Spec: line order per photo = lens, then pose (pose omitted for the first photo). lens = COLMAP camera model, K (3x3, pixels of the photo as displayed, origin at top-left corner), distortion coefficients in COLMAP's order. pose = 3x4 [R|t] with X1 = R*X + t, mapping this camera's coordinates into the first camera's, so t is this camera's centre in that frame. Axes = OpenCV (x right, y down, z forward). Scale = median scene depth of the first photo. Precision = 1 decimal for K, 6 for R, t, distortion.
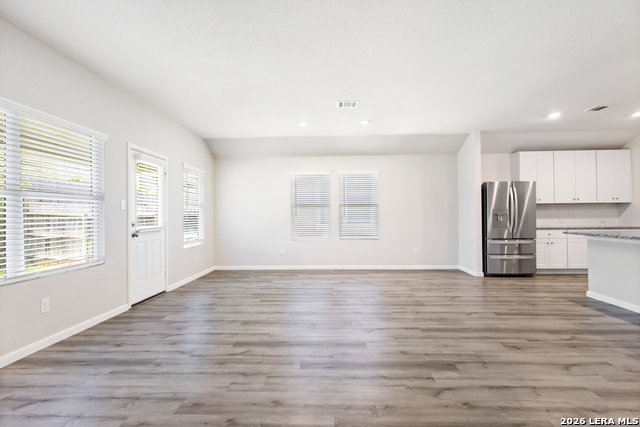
lens RADIAL K [[261.4, 0, 319.8], [0, 261.4, 215.2], [0, 0, 1]] dist [0.003472, 0.000240]
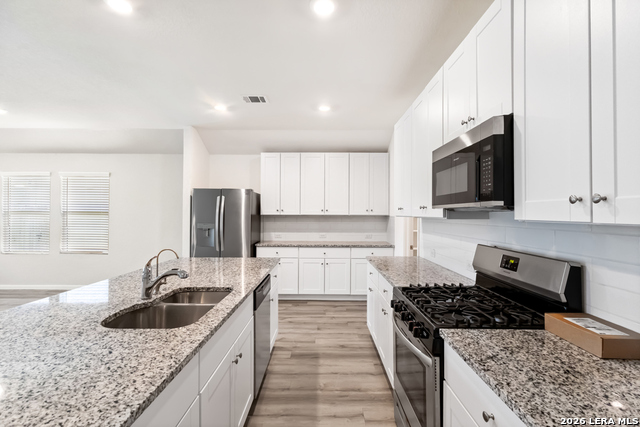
lens RADIAL K [[296.3, 0, 320.0], [0, 296.3, 210.9], [0, 0, 1]] dist [0.001078, -0.000077]
pose [[0.999825, 0.018423, 0.003195, 0.890570], [-0.018251, 0.998709, -0.047414, -0.013157], [-0.004064, 0.047347, 0.998870, 0.056396]]
